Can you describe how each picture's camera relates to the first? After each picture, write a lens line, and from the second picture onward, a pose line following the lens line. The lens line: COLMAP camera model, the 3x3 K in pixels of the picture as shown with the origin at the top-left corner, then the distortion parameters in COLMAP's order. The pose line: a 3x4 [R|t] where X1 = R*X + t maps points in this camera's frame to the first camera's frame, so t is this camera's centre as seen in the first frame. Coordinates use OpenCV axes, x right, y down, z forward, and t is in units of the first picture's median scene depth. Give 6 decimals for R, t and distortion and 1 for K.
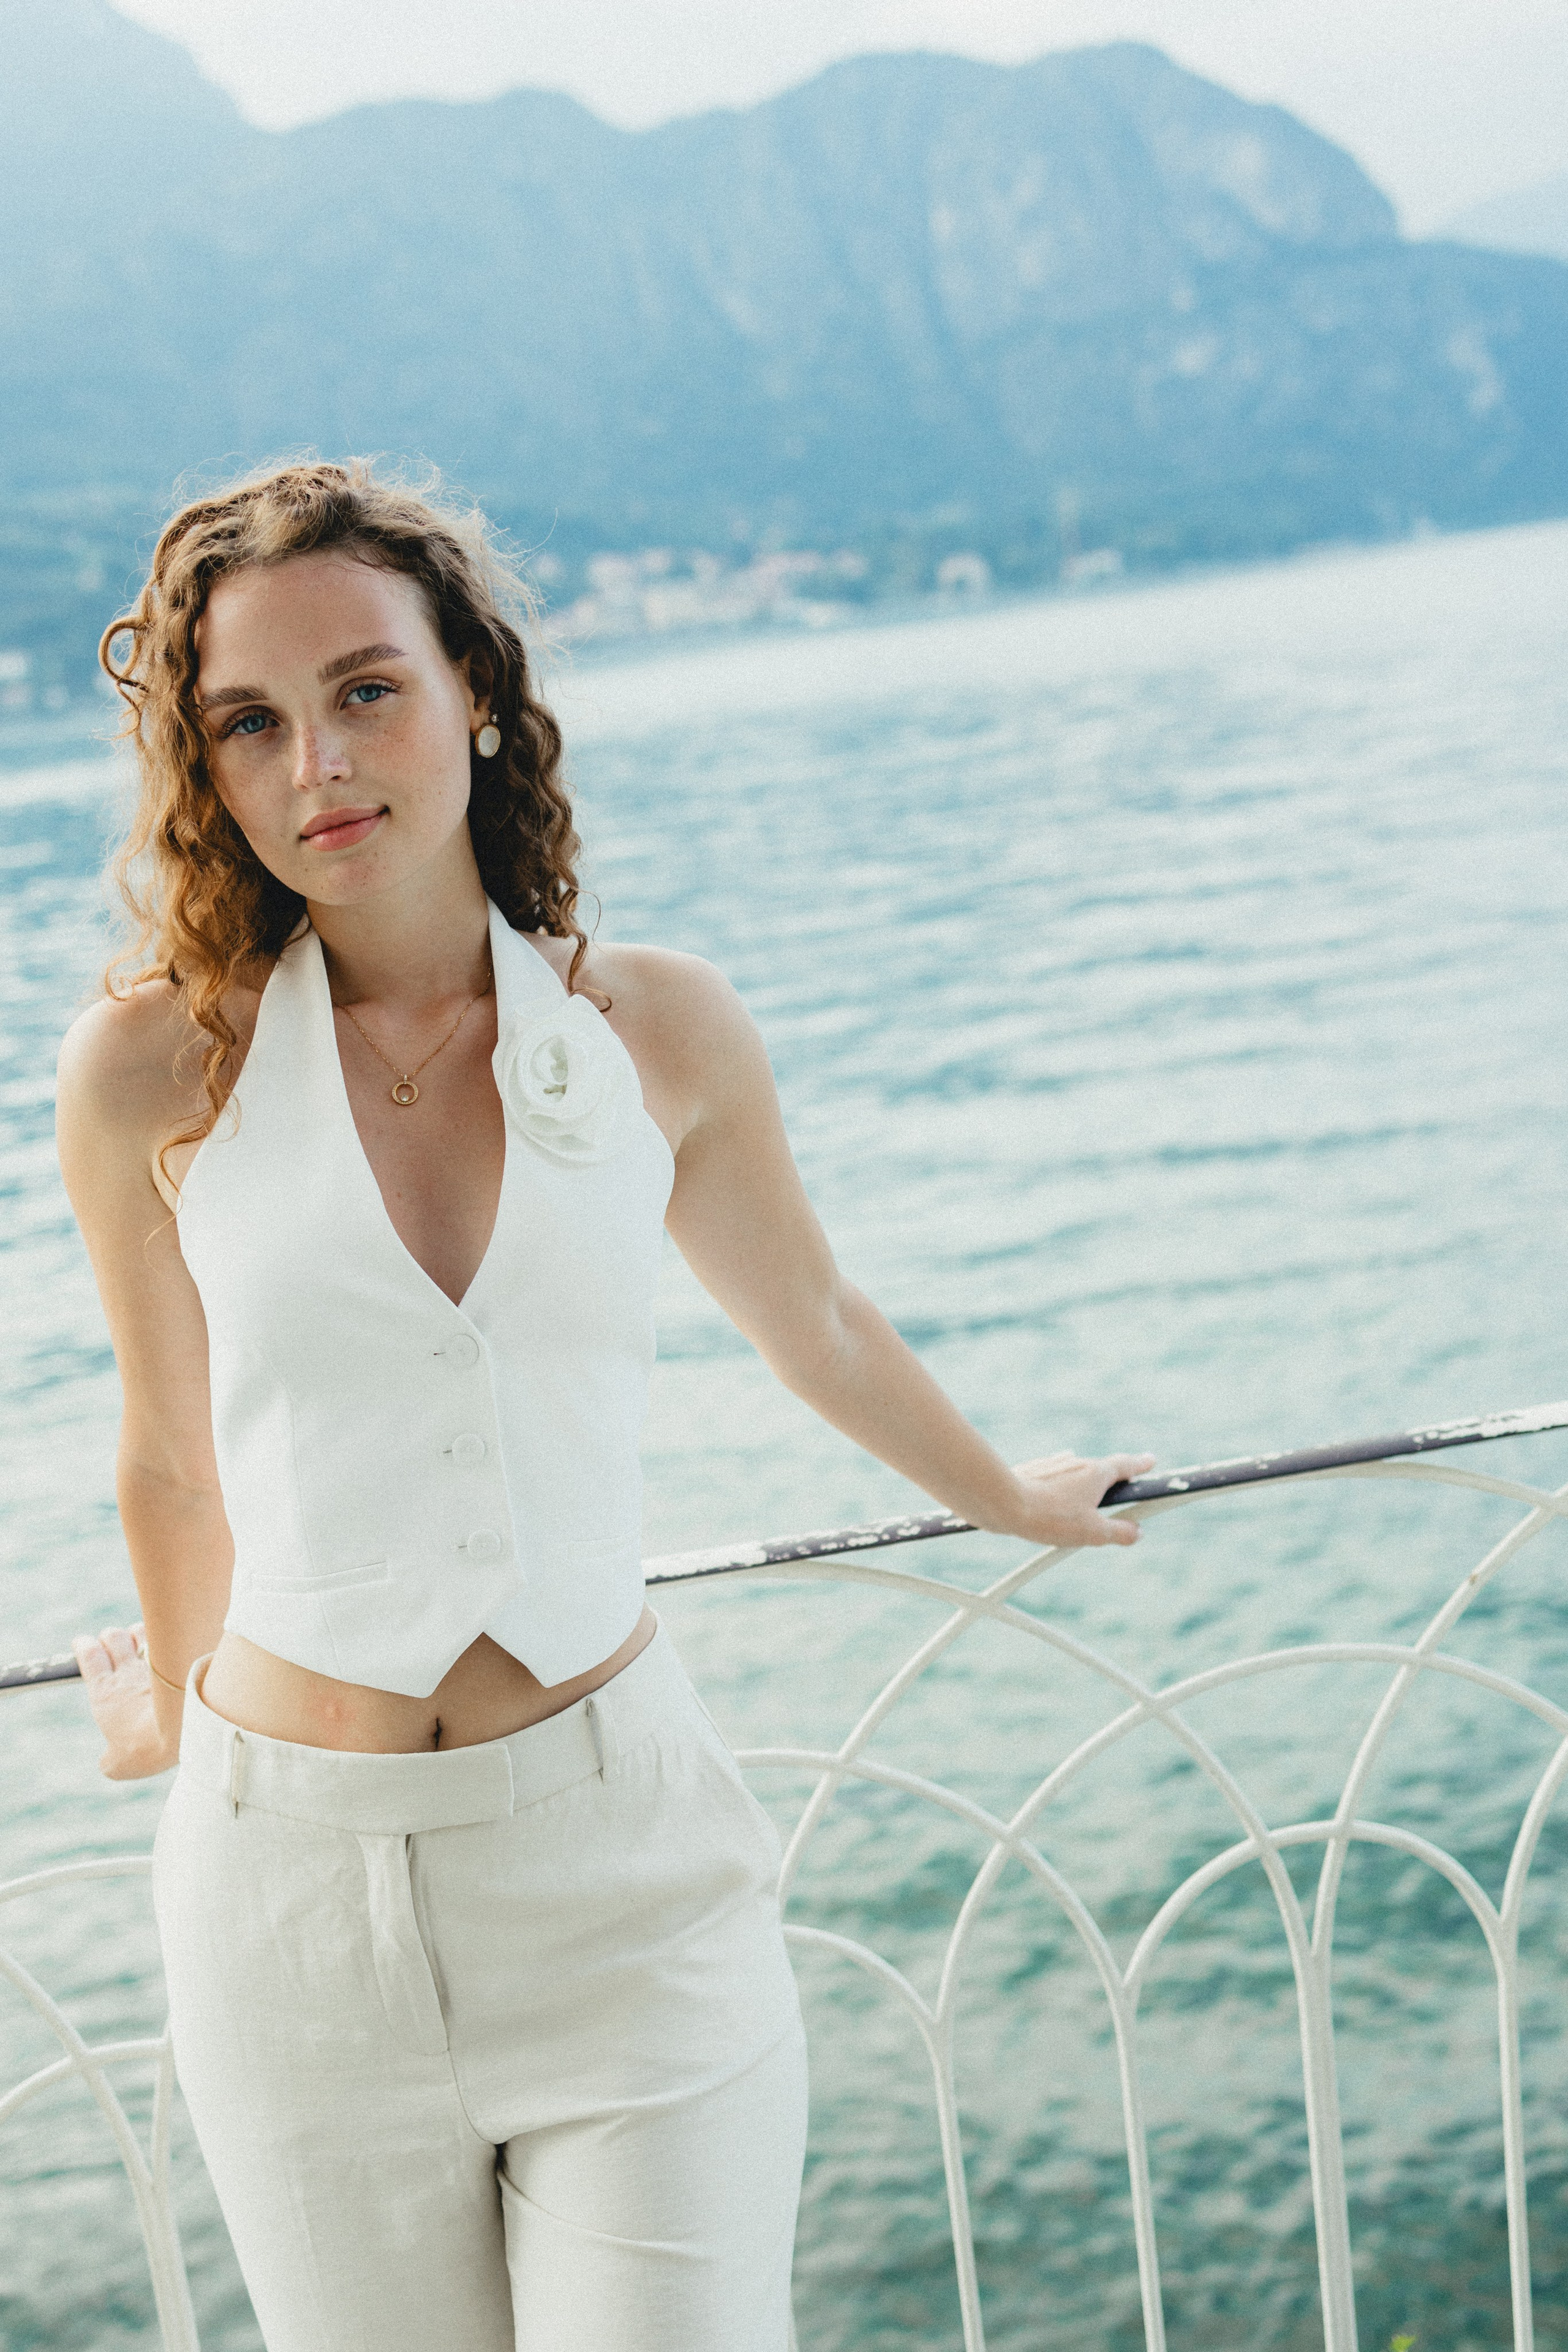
lens RADIAL K [[2387.5, 0, 784.0], [0, 2387.5, 1176.0], [0, 0, 1]] dist [-0.046091, 0.015756]
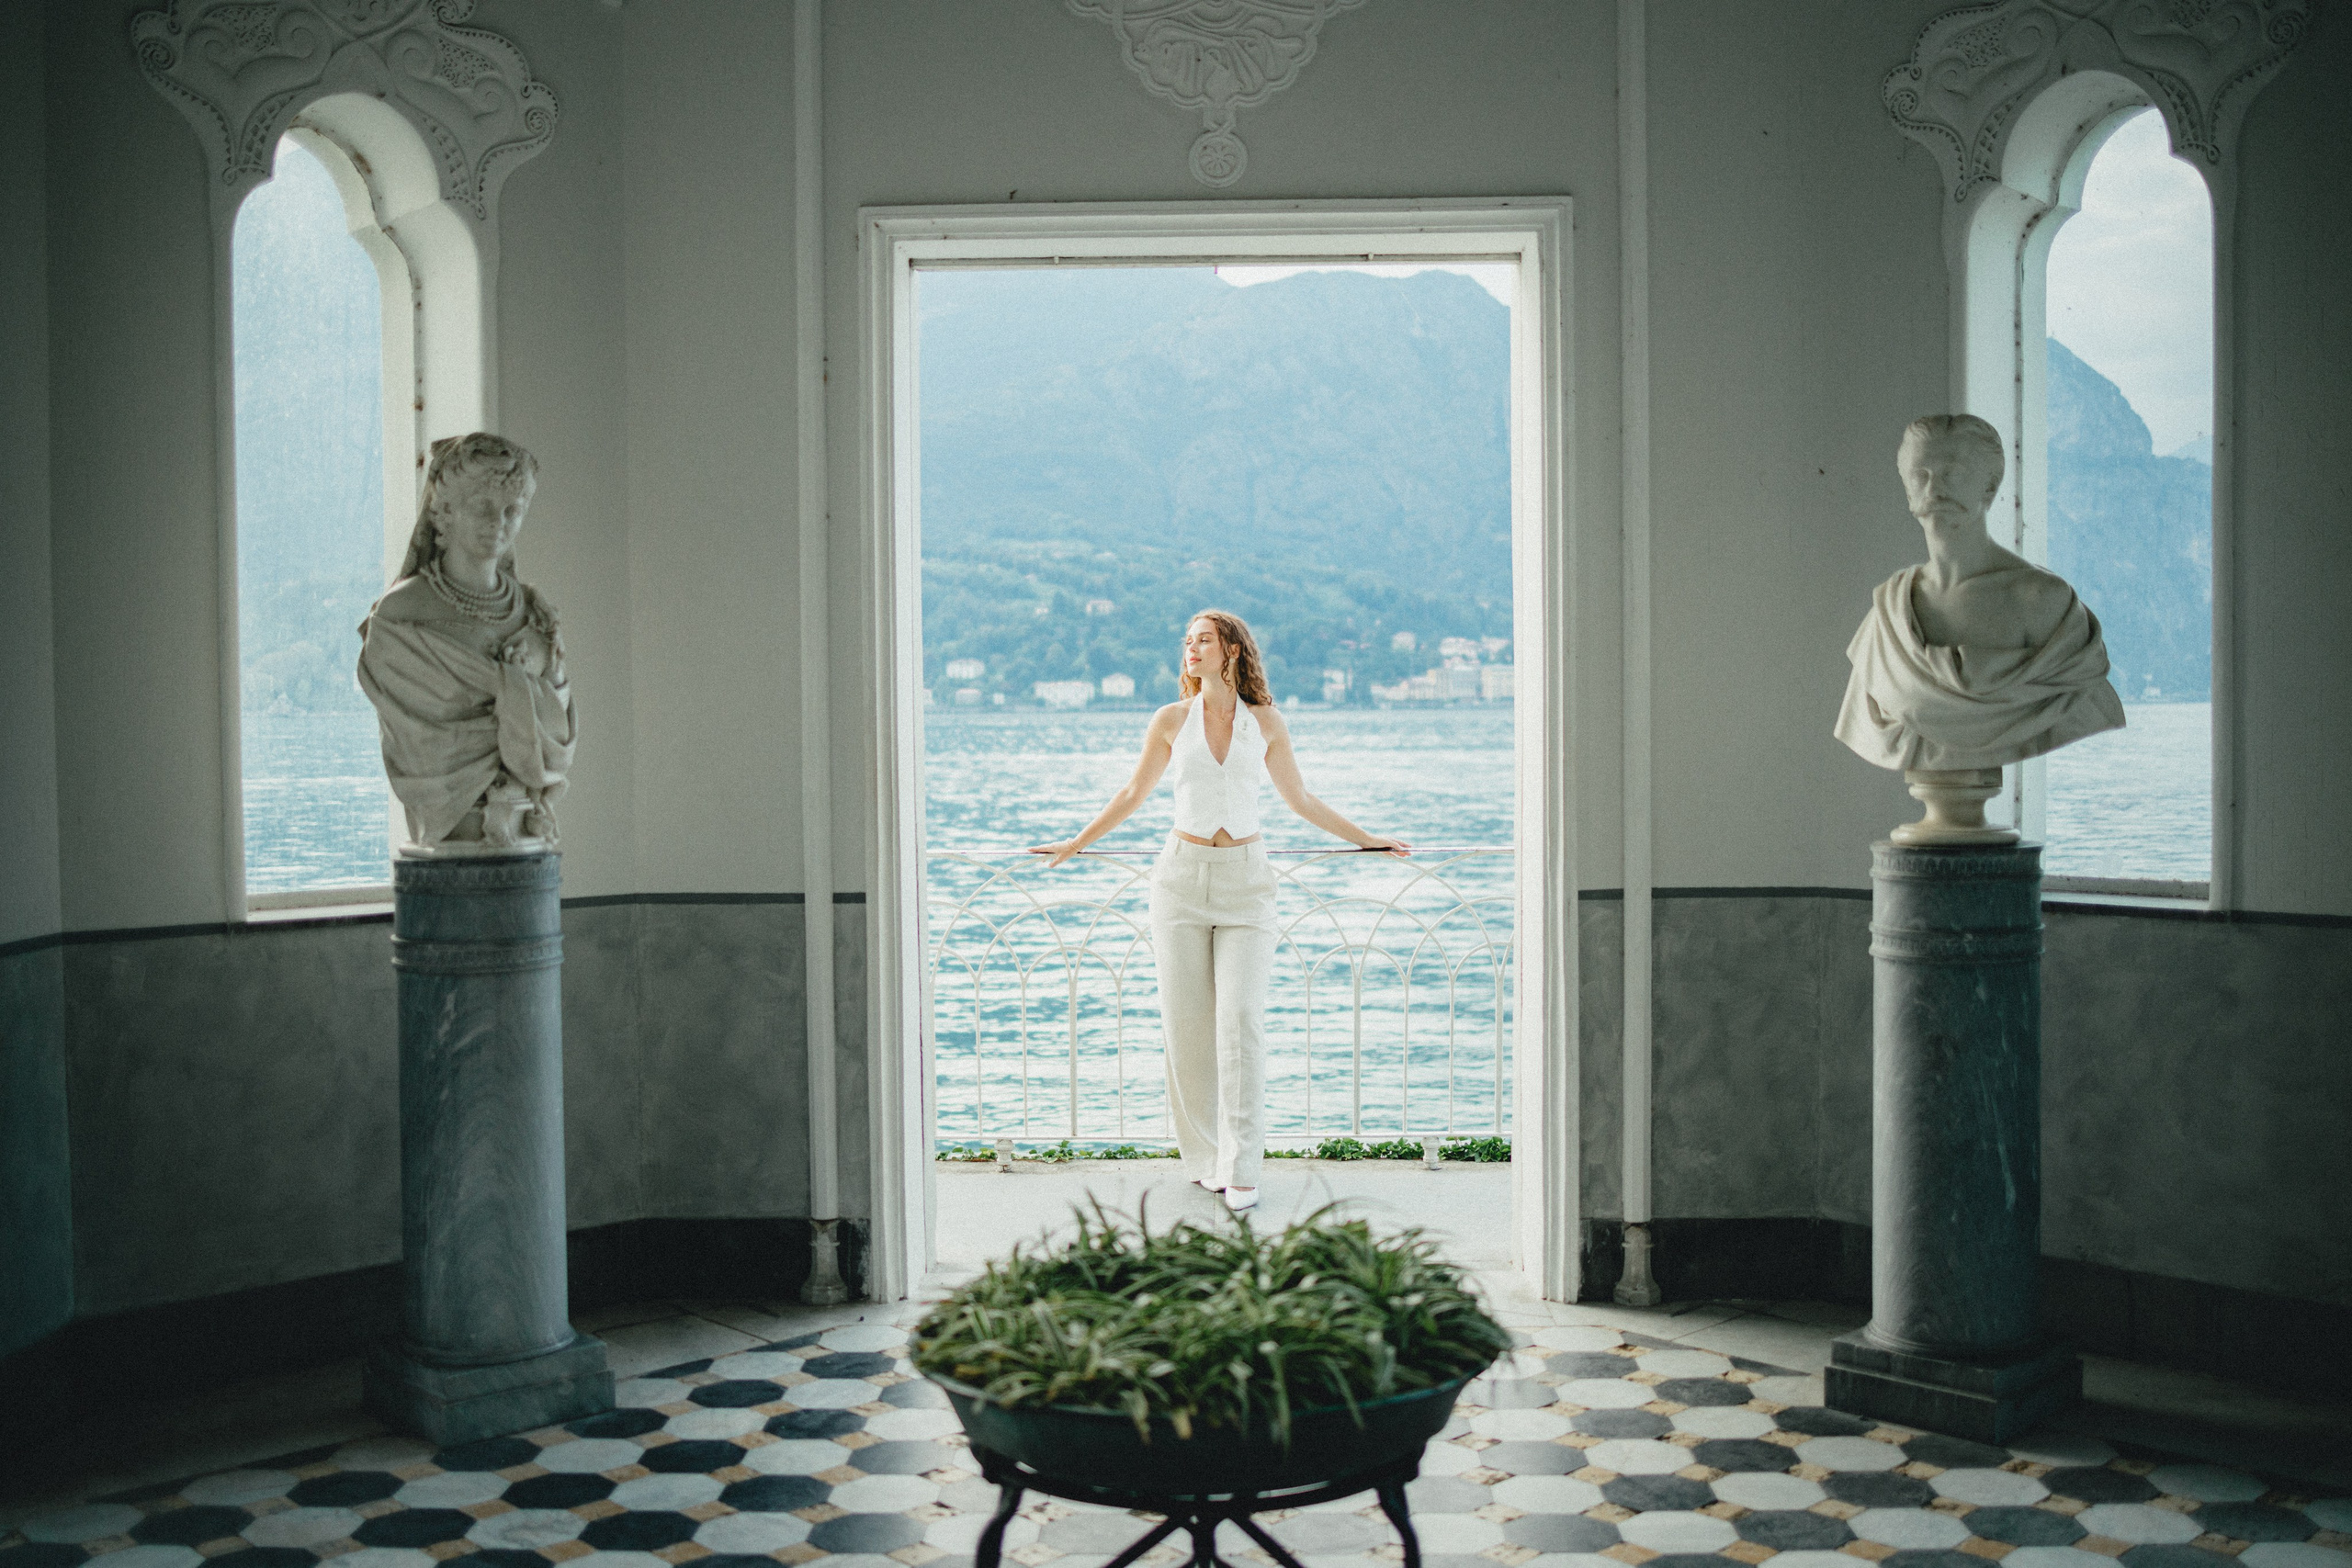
lens RADIAL K [[2387.3, 0, 1176.0], [0, 2387.3, 784.0], [0, 0, 1]] dist [-0.046091, 0.015756]
pose [[0.973520, 0.116071, -0.196943, 0.040223], [-0.150956, 0.973368, -0.172531, 0.050497], [0.171672, 0.197692, 0.965115, -0.208869]]
